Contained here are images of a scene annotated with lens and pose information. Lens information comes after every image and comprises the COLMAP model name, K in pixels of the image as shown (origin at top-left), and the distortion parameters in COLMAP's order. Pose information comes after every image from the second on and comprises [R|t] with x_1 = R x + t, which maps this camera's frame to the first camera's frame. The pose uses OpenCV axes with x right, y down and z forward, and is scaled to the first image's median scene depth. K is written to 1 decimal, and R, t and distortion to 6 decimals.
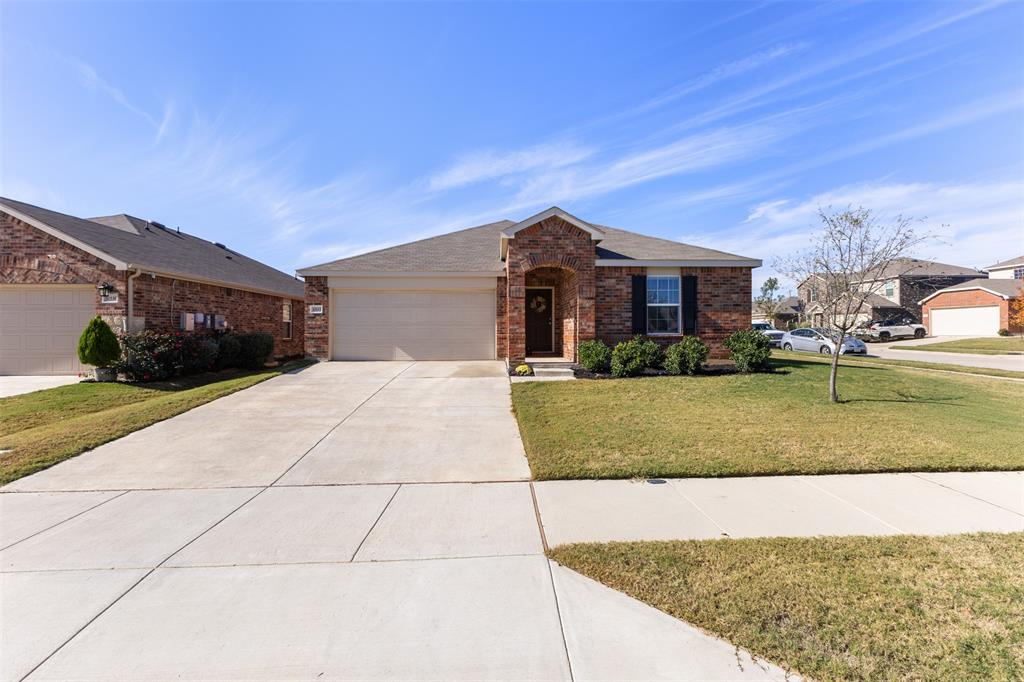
lens RADIAL K [[443.8, 0, 506.6], [0, 443.8, 342.4], [0, 0, 1]] dist [0.011450, -0.000207]
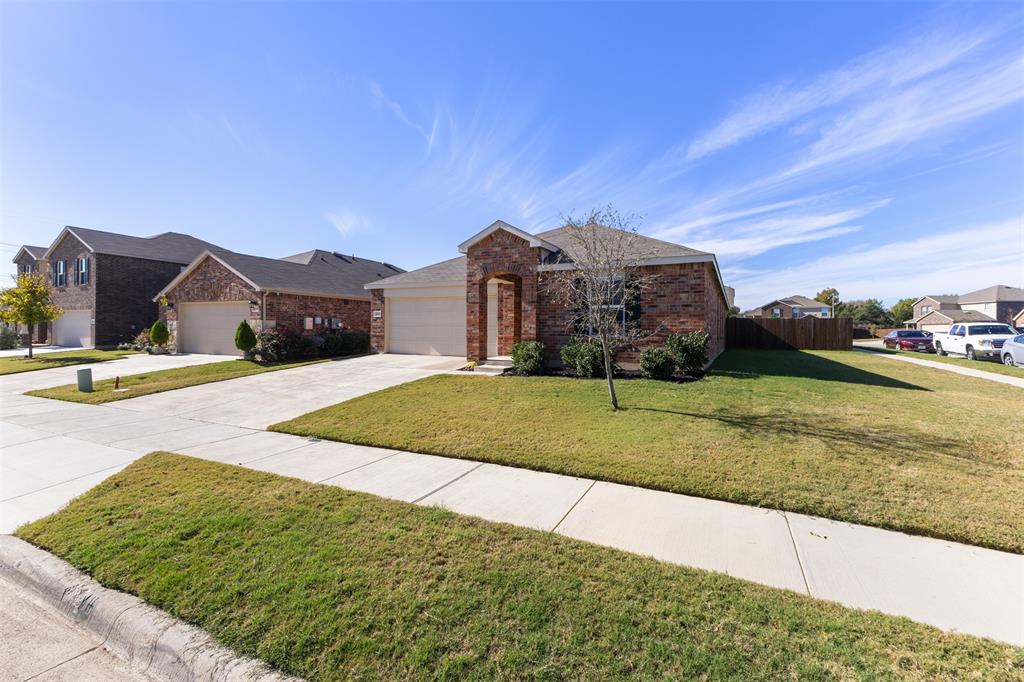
lens RADIAL K [[443.8, 0, 498.9], [0, 443.8, 346.4], [0, 0, 1]] dist [0.011450, -0.000207]
pose [[0.873401, 0.026213, -0.486295, 0.632038], [-0.021645, 0.999653, 0.015010, -0.006369], [0.486520, -0.002584, 0.873666, 0.025198]]
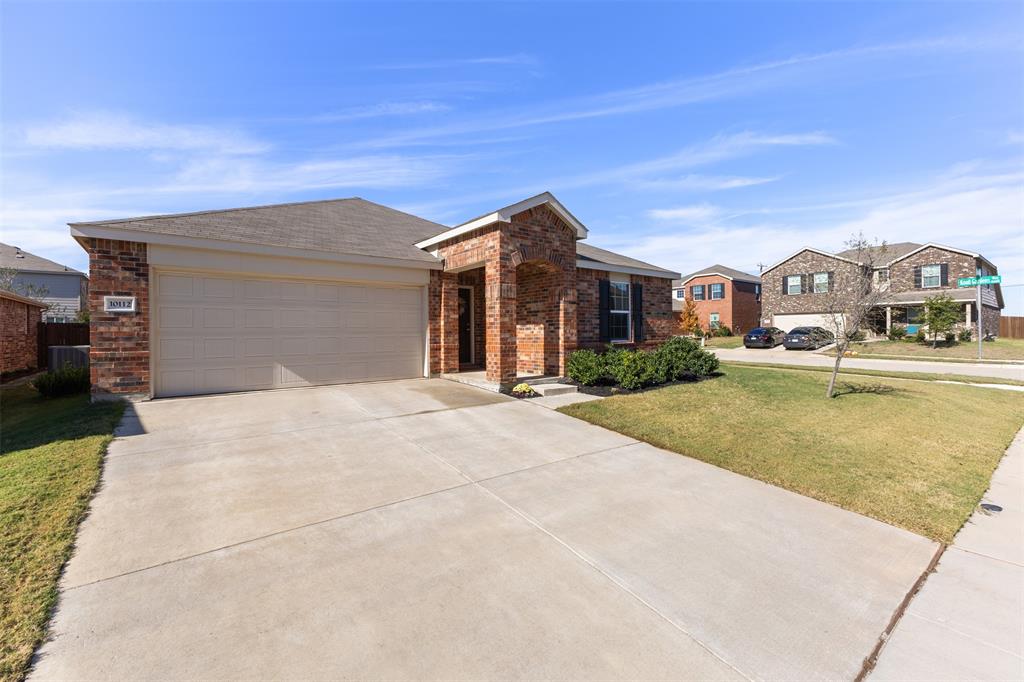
lens RADIAL K [[443.8, 0, 486.4], [0, 443.8, 324.8], [0, 0, 1]] dist [0.011450, -0.000207]
pose [[0.817535, 0.007142, 0.575835, -0.453999], [0.021703, 0.998831, -0.043200, -0.019797], [-0.575470, 0.047815, 0.816424, 0.373107]]
